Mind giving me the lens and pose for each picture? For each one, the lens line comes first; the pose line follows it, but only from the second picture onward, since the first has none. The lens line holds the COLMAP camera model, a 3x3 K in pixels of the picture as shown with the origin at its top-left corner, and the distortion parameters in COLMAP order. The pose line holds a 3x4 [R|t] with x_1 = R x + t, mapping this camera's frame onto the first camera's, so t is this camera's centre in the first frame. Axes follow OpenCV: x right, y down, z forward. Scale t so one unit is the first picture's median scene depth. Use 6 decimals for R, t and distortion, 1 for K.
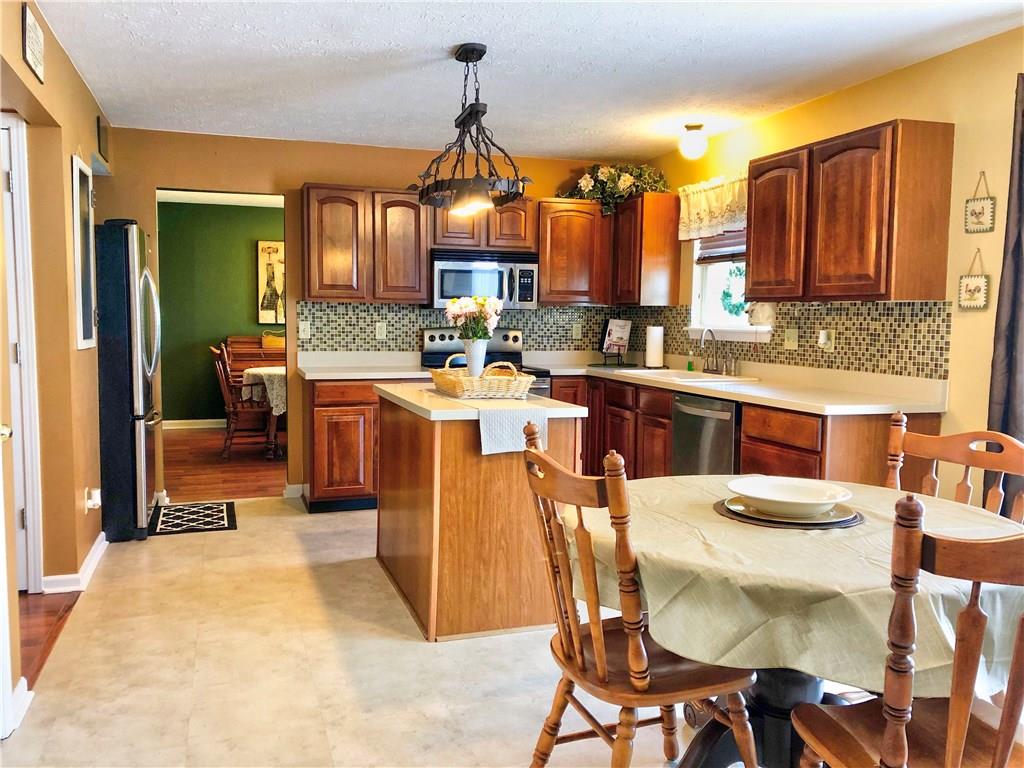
lens RADIAL K [[844.5, 0, 512.0], [0, 844.5, 384.0], [0, 0, 1]] dist [0.044821, -0.110695]
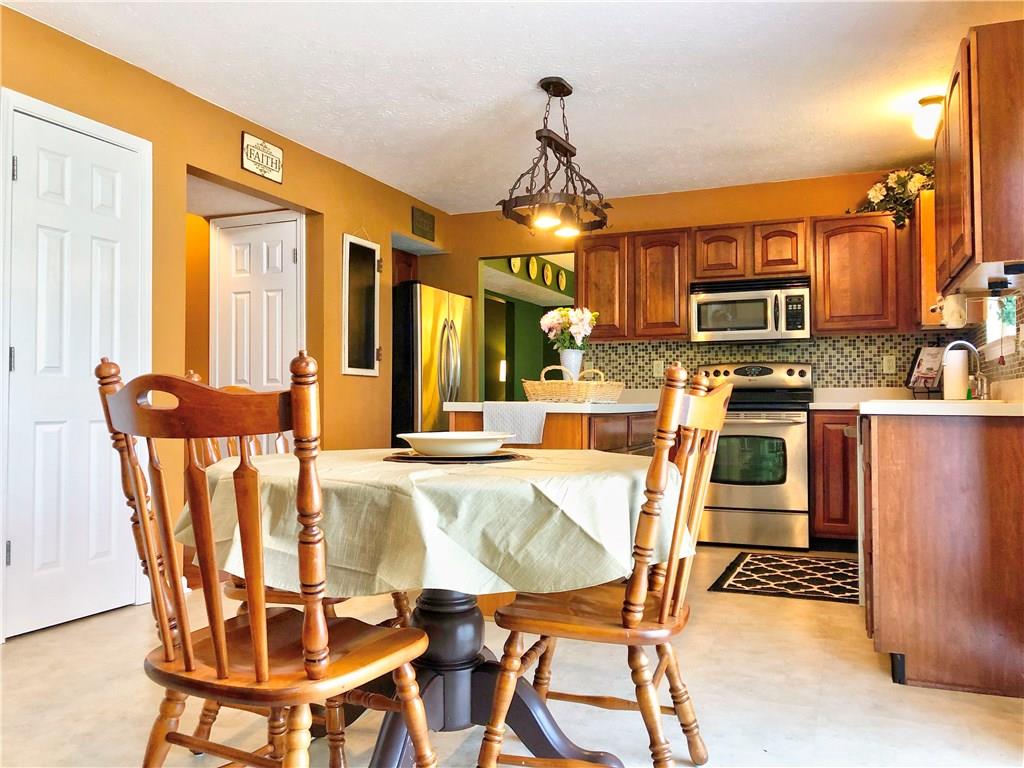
lens RADIAL K [[844.5, 0, 512.0], [0, 844.5, 384.0], [0, 0, 1]] dist [0.044821, -0.110695]
pose [[0.744096, -0.028670, -0.667457, 0.398314], [-0.044915, 0.994671, -0.092798, 0.058935], [0.666561, 0.099030, 0.738843, 0.126198]]
